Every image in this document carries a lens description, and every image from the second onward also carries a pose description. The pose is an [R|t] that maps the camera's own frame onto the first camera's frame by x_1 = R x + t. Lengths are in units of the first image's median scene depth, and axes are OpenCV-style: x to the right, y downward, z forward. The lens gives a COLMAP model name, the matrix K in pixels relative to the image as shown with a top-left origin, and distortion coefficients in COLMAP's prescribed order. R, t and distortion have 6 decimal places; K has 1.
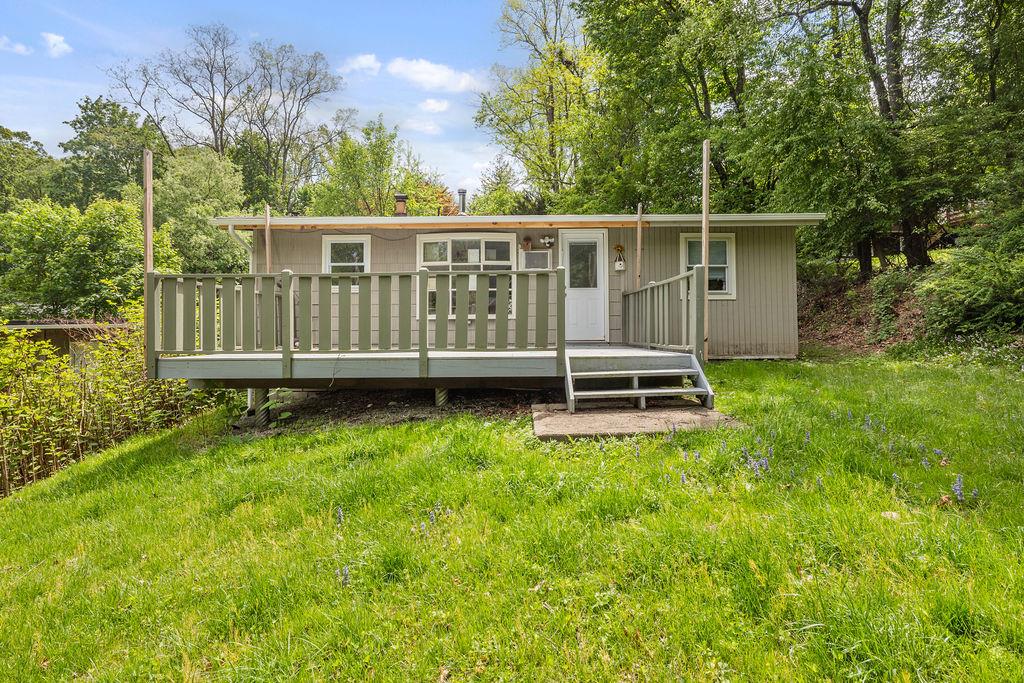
lens RADIAL K [[500.5, 0, 506.0], [0, 500.5, 332.2], [0, 0, 1]] dist [0.001305, -0.002451]
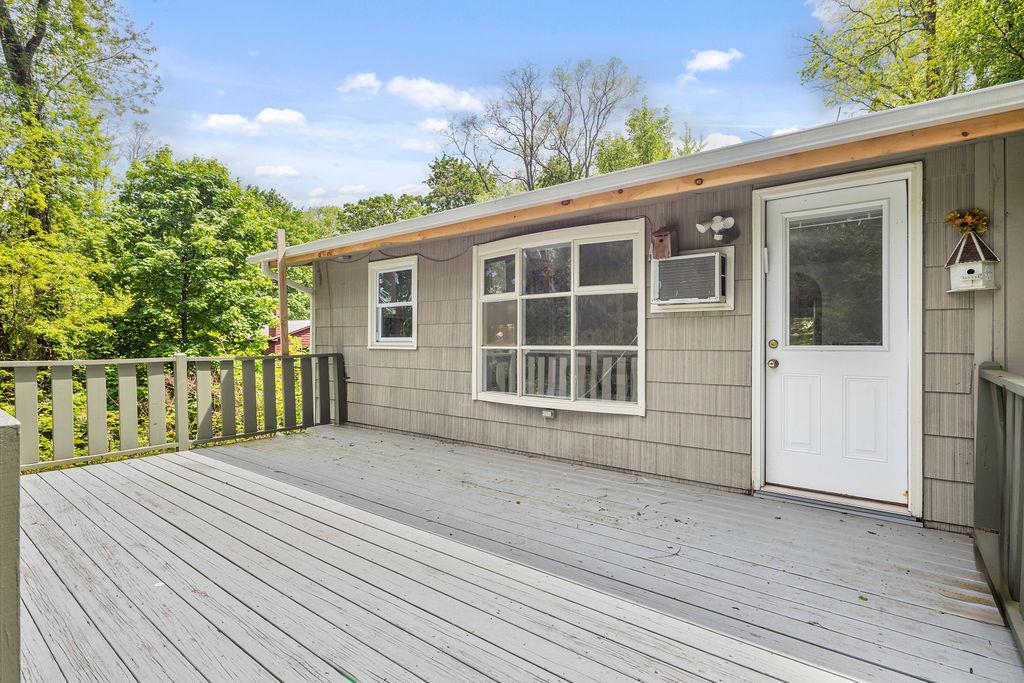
lens RADIAL K [[500.5, 0, 506.0], [0, 500.5, 332.2], [0, 0, 1]] dist [0.001305, -0.002451]
pose [[0.783524, -0.002453, -0.621357, 0.193170], [-0.012227, 0.999738, -0.019365, -0.088278], [0.621241, 0.022770, 0.783289, 0.579879]]
